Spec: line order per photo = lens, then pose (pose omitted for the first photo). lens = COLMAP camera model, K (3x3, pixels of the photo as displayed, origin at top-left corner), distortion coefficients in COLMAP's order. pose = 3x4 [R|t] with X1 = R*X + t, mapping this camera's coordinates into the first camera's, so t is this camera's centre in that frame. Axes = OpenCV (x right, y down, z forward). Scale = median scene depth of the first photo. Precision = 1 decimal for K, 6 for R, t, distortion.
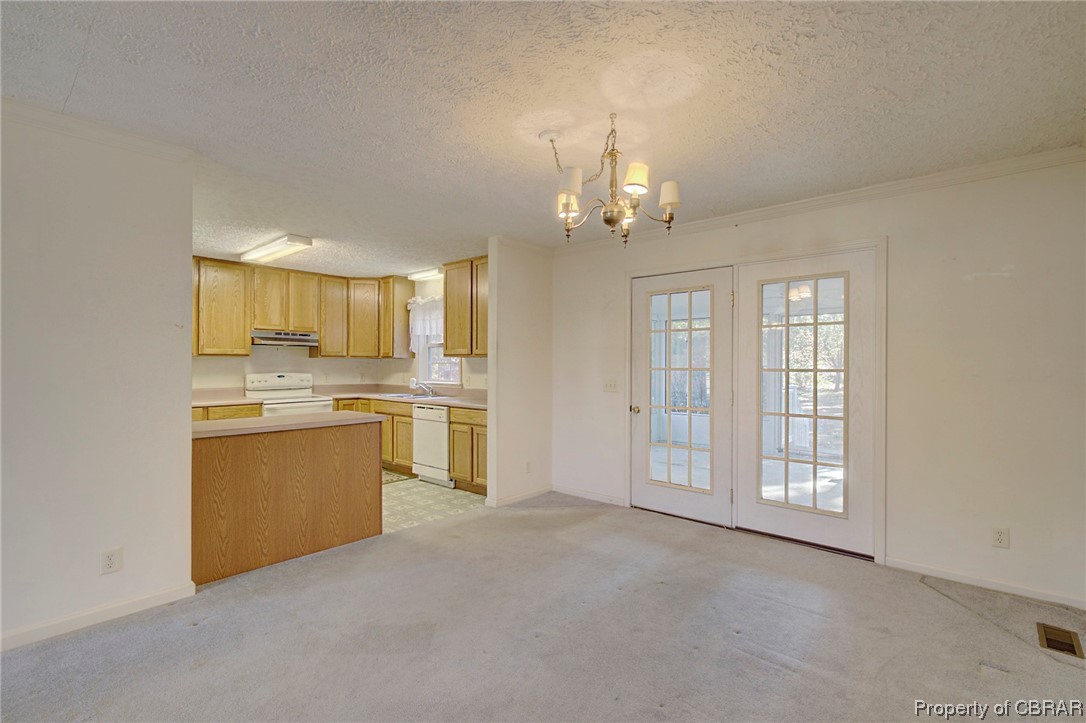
lens RADIAL K [[502.5, 0, 550.9], [0, 502.5, 364.5], [0, 0, 1]] dist [0.001249, 0.000083]
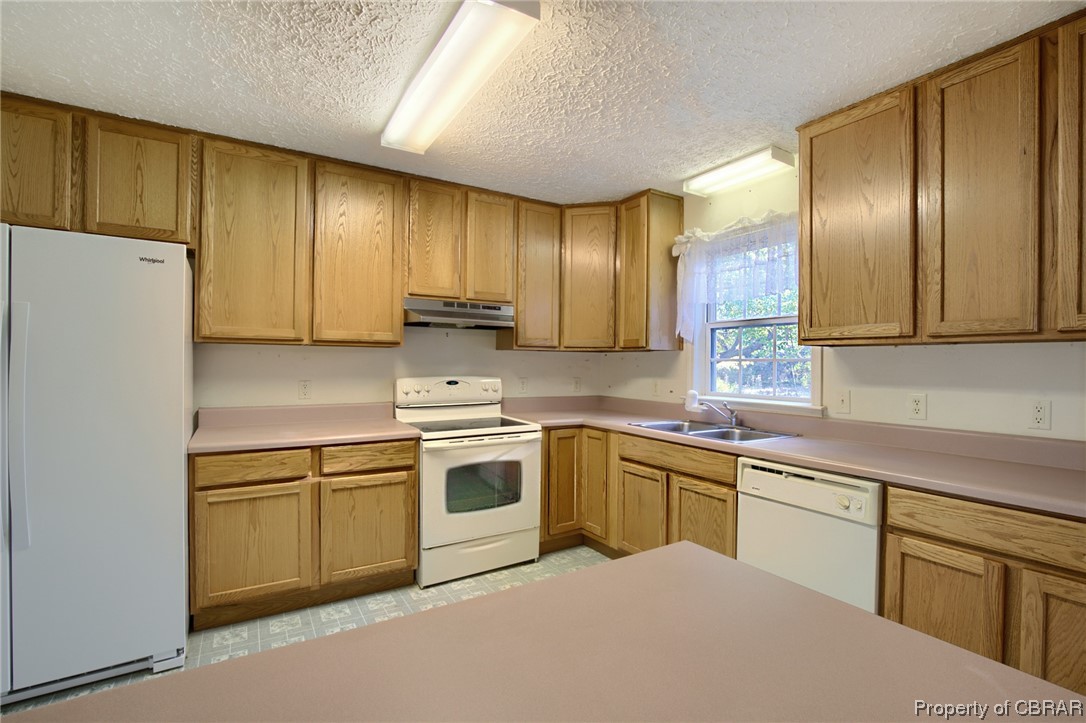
lens RADIAL K [[497.6, 0, 543.0], [0, 497.6, 361.5], [0, 0, 1]] dist [-0.020767, 0.000121]
pose [[0.953497, 0.004368, -0.301372, -0.283893], [-0.005511, 0.999980, -0.002941, 0.001119], [0.301353, 0.004465, 0.953502, 0.520745]]
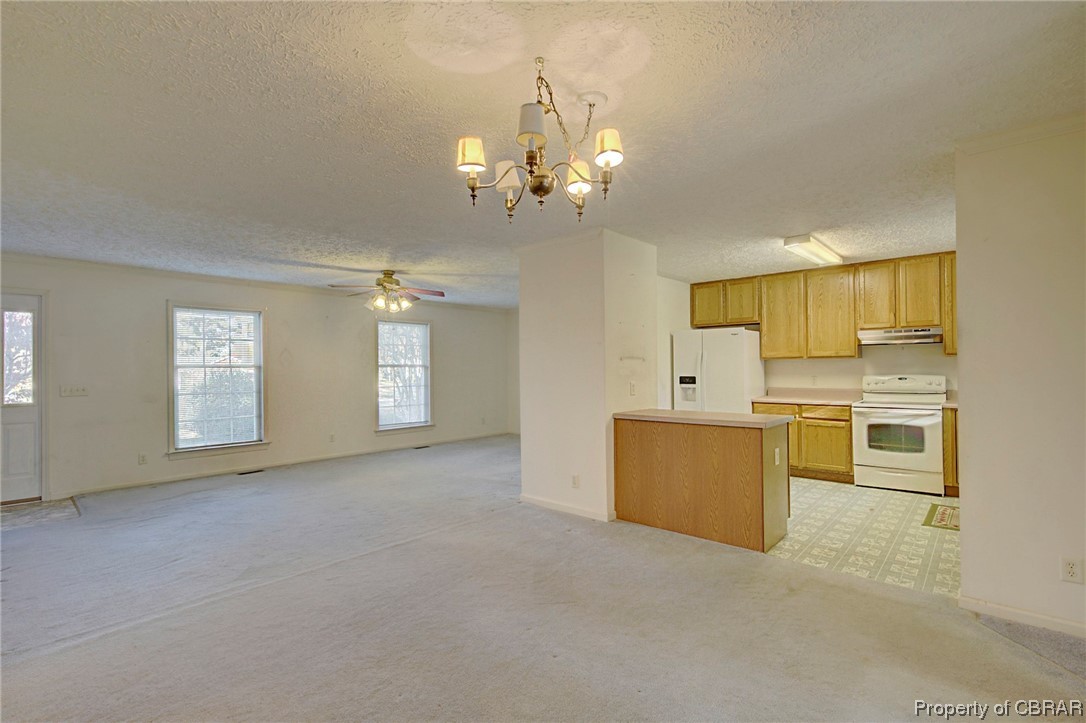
lens RADIAL K [[494.6, 0, 551.2], [0, 494.6, 366.0], [0, 0, 1]] dist [-0.018481, 0.000197]
pose [[-0.022453, -0.006576, -0.999726, 0.361276], [0.009843, 0.999928, -0.006798, 0.000885], [0.999699, -0.009993, -0.022387, 0.409439]]
